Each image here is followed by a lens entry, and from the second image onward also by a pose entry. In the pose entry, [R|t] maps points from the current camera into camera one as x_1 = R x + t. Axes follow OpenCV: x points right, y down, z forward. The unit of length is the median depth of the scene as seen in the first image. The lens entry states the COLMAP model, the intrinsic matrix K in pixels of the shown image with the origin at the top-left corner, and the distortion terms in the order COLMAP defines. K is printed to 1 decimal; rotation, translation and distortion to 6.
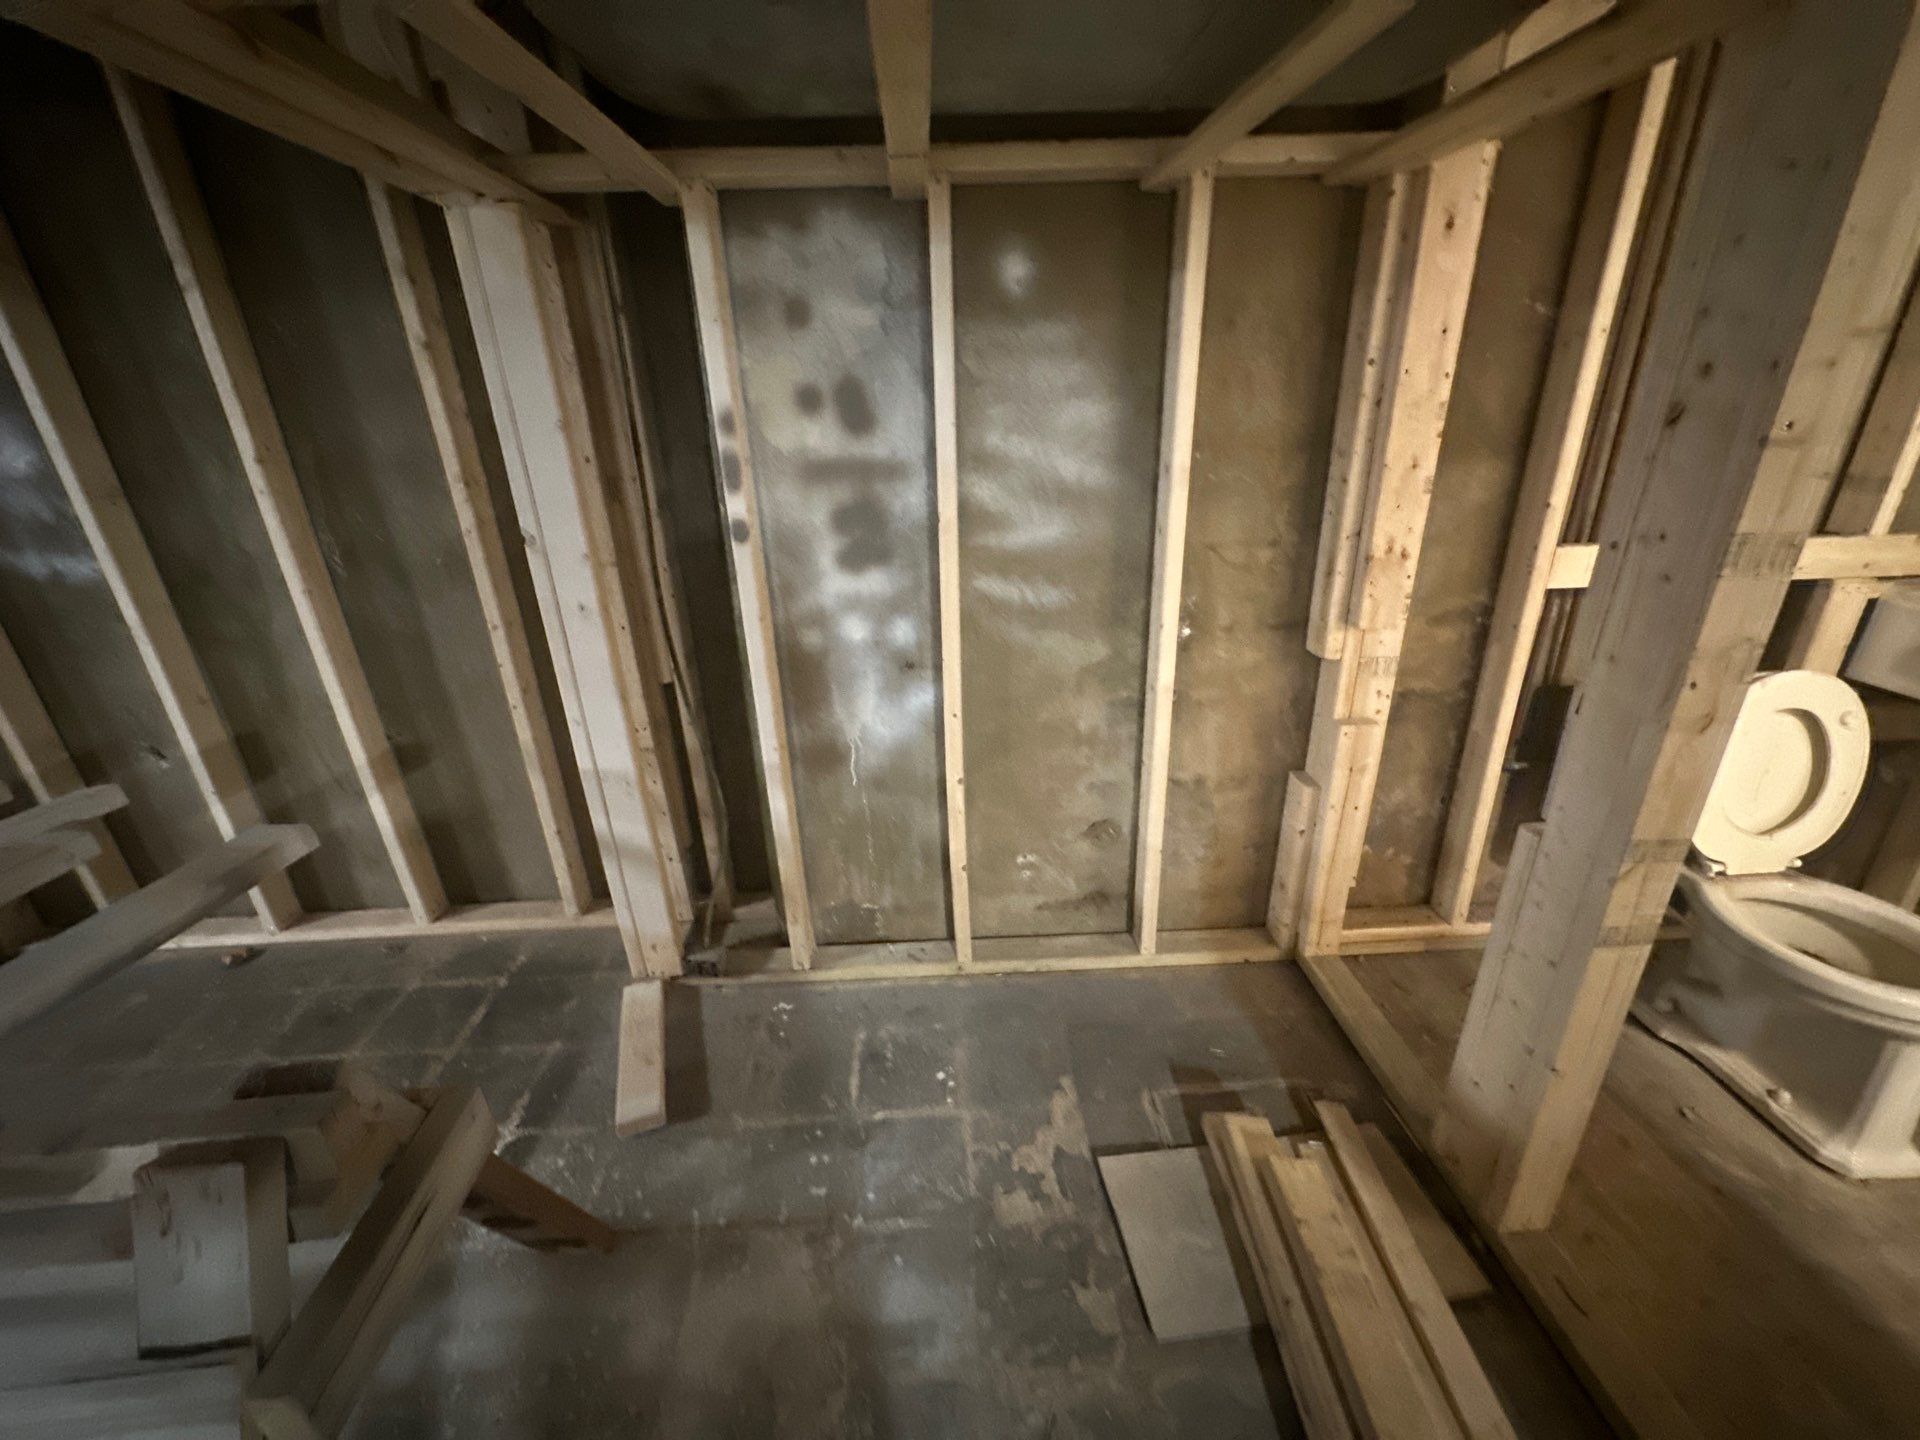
lens RADIAL K [[767.2, 0, 956.8], [0, 767.2, 723.9], [0, 0, 1]] dist [-0.000302, -0.000235]
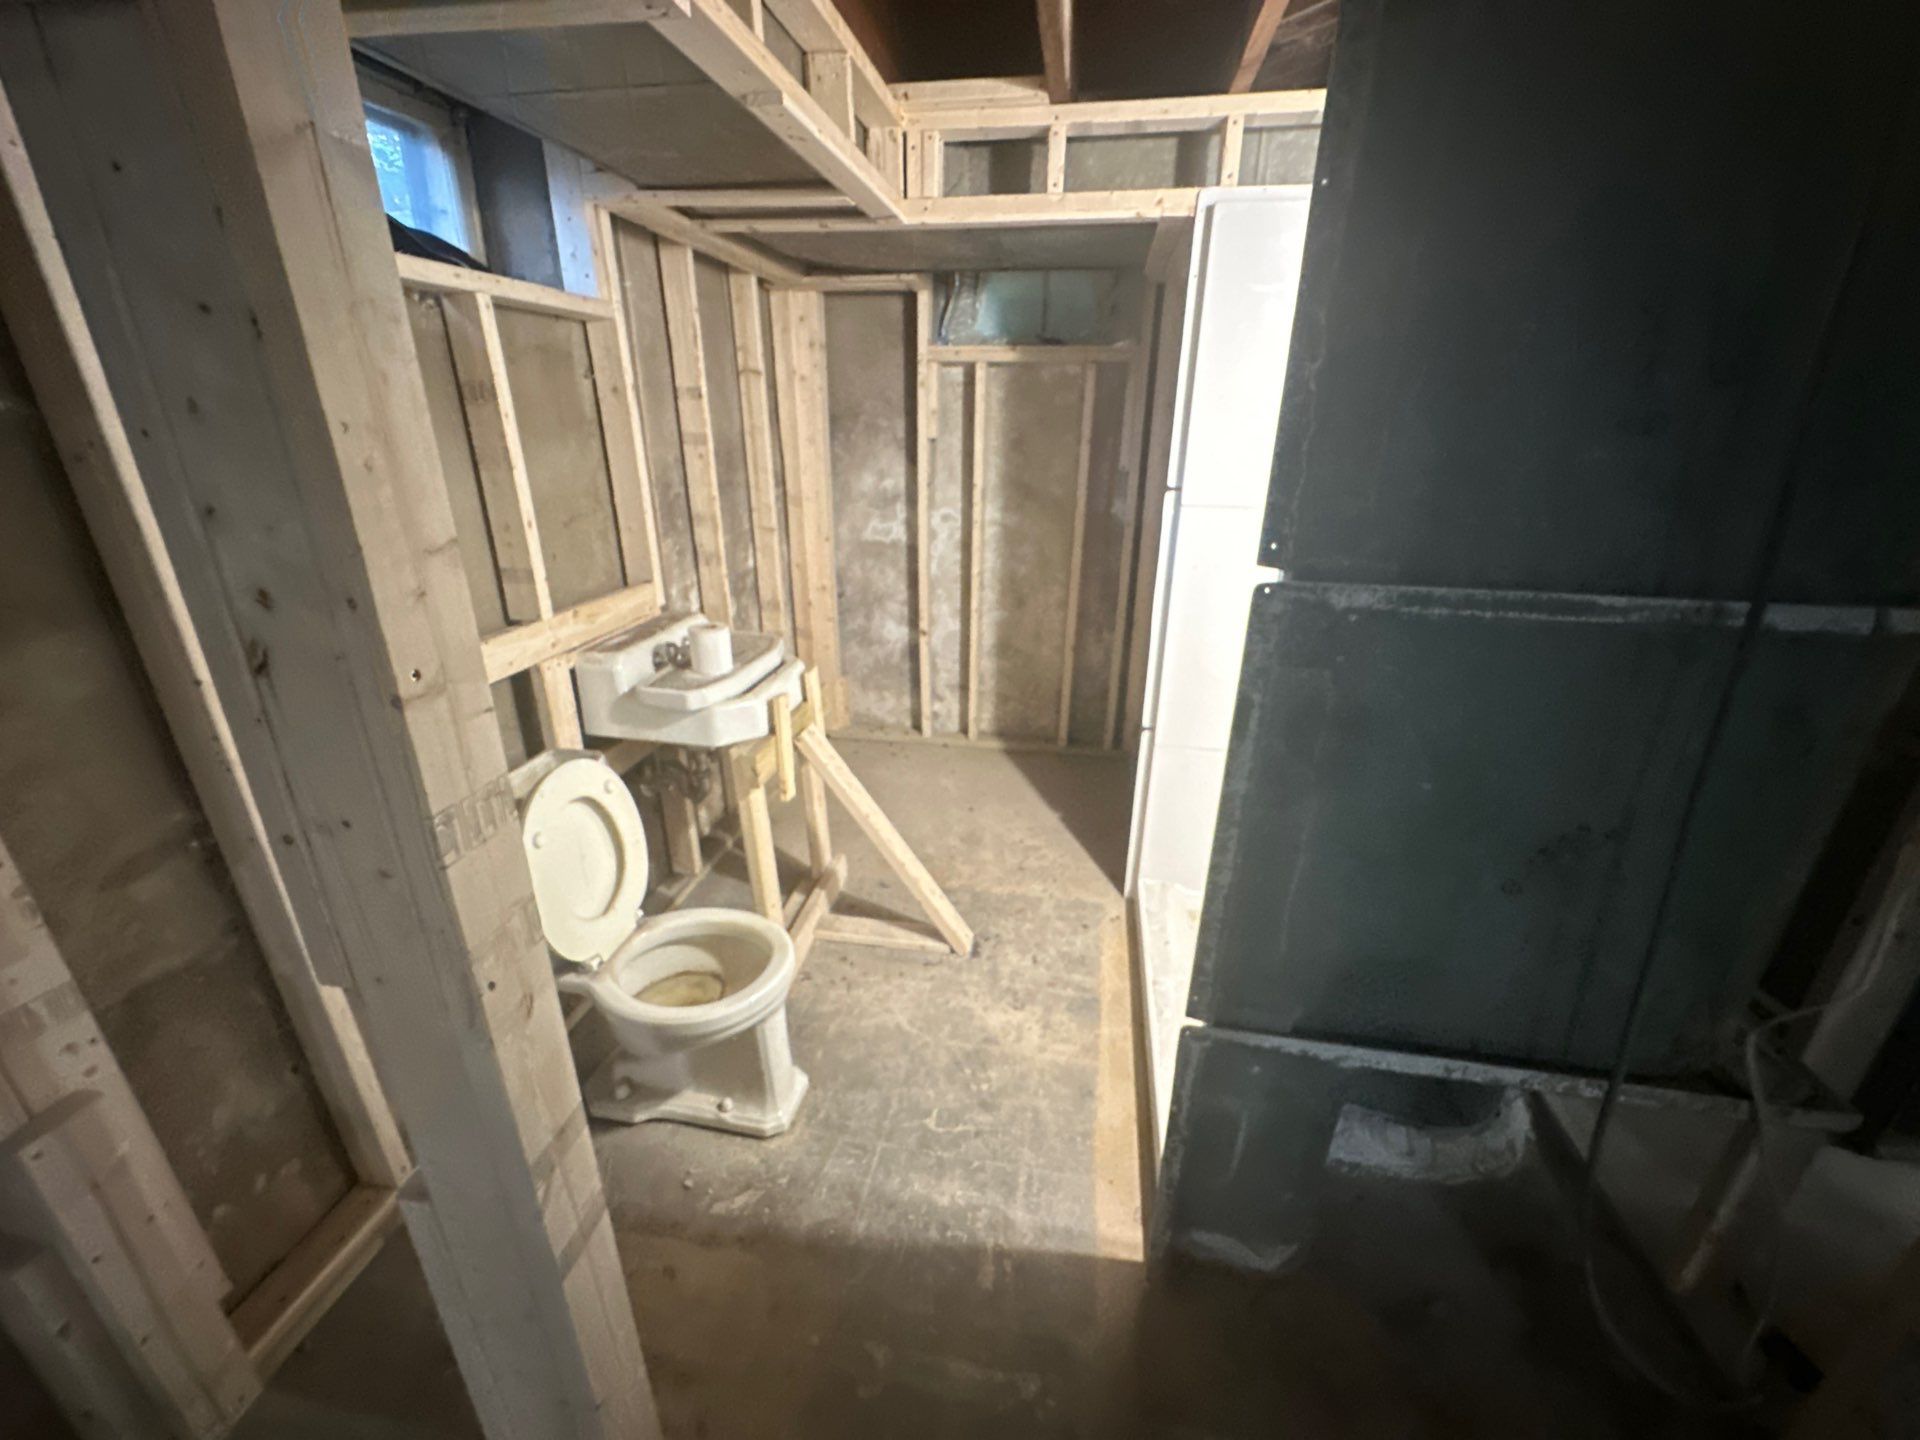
lens RADIAL K [[767.2, 0, 956.8], [0, 767.2, 723.9], [0, 0, 1]] dist [-0.000302, -0.000235]
pose [[0.211056, -0.328377, 0.920665, 0.258206], [0.354540, 0.903459, 0.240964, -0.173490], [-0.910910, 0.275556, 0.307103, 0.162657]]
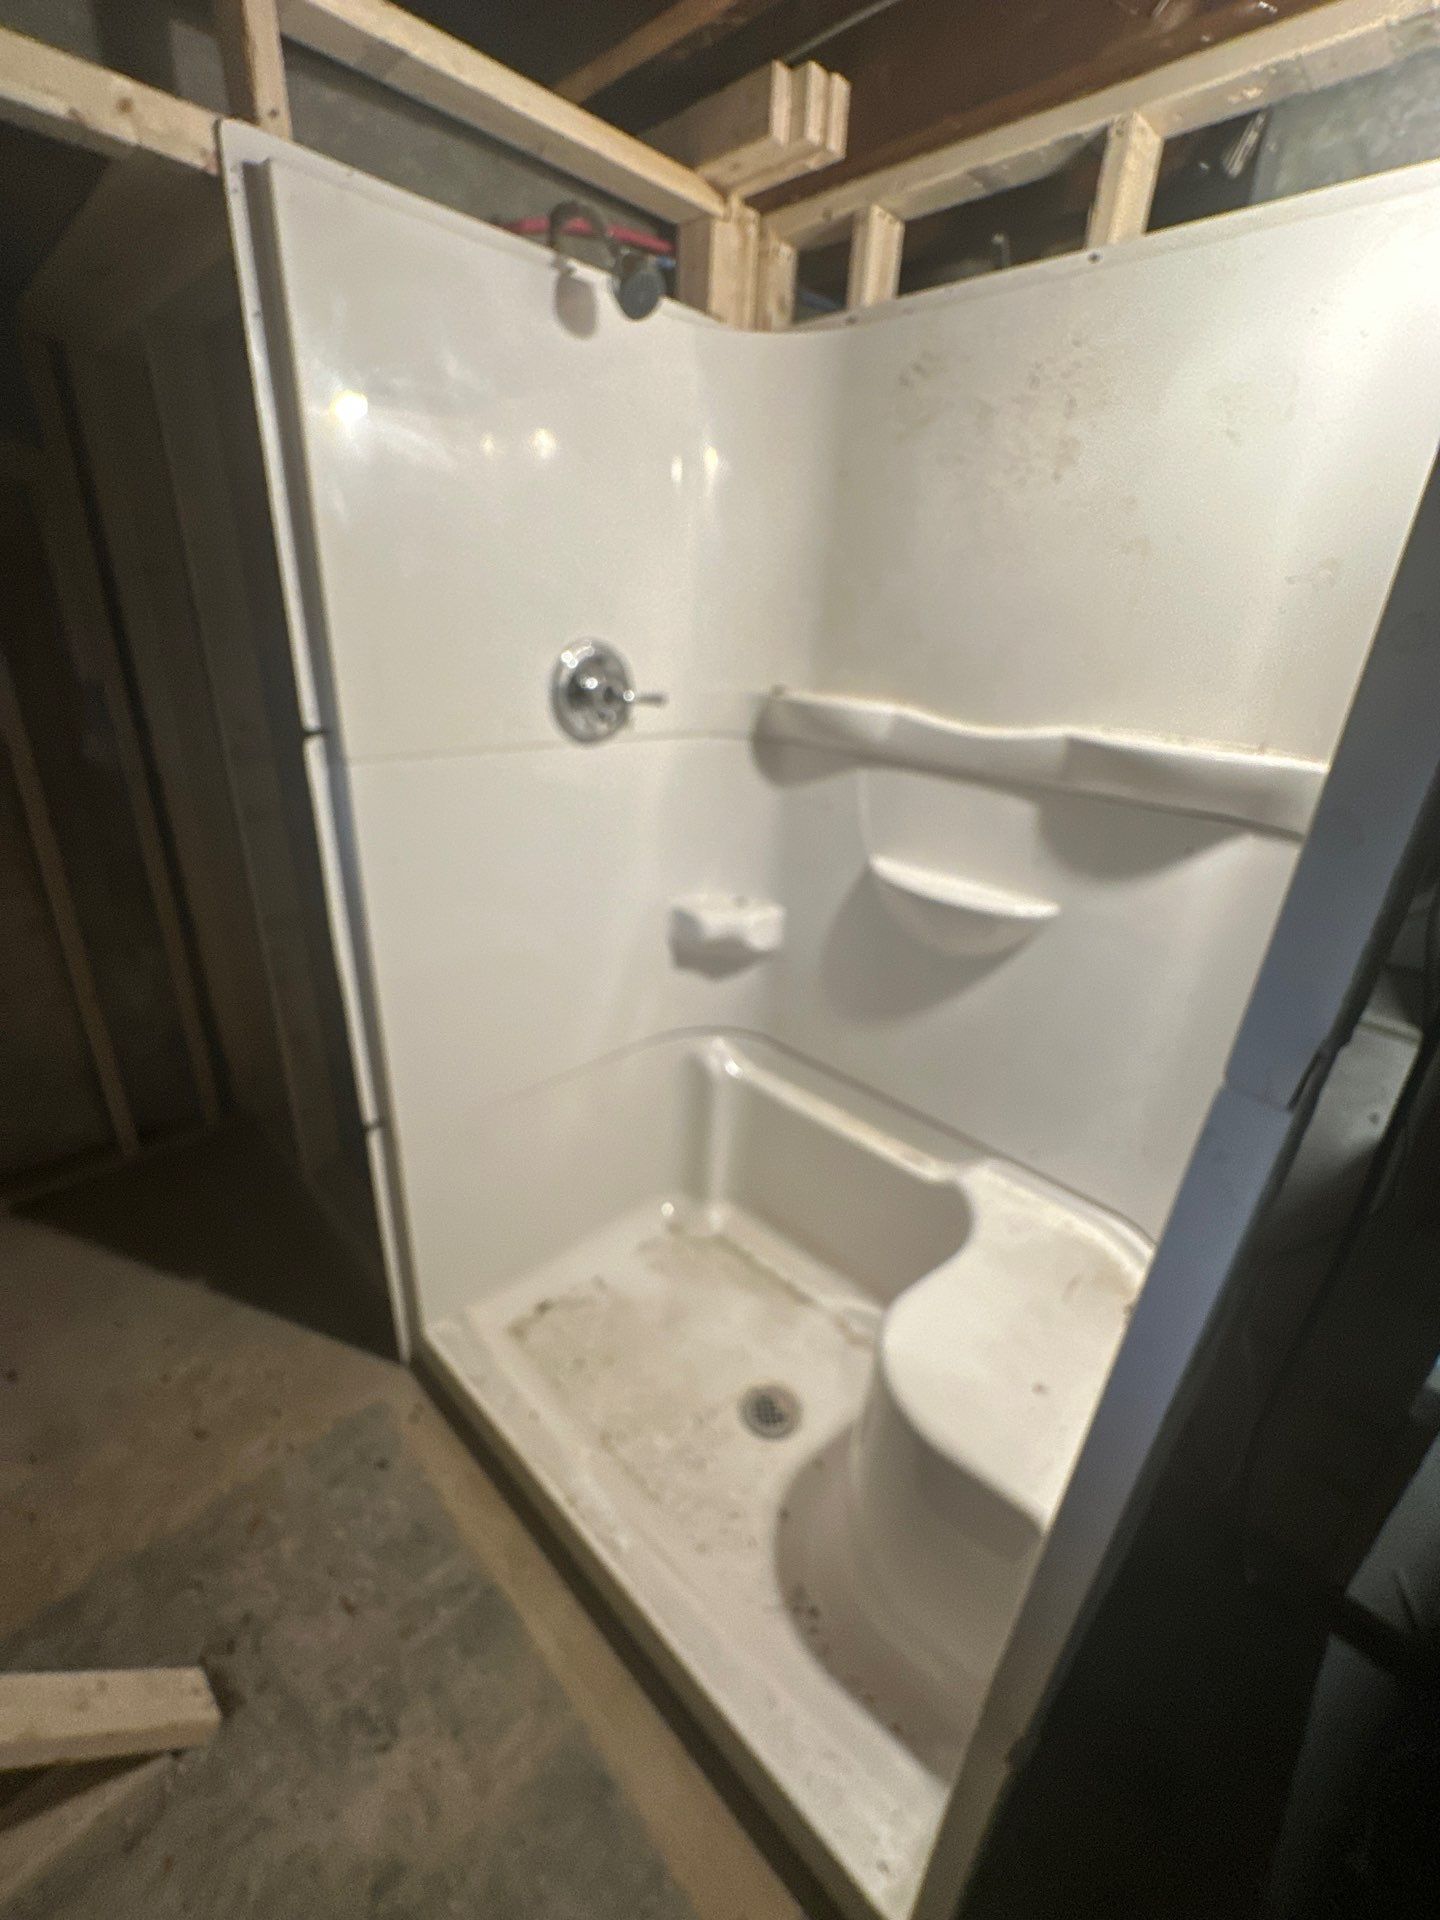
lens RADIAL K [[792.6, 0, 719.1], [0, 792.6, 971.1], [0, 0, 1]] dist [-0.008931, 0.000173]
pose [[-0.675913, -0.294222, 0.675703, 0.681147], [0.254150, 0.767554, 0.588445, -0.233189], [-0.691772, 0.569468, -0.444024, 0.270727]]
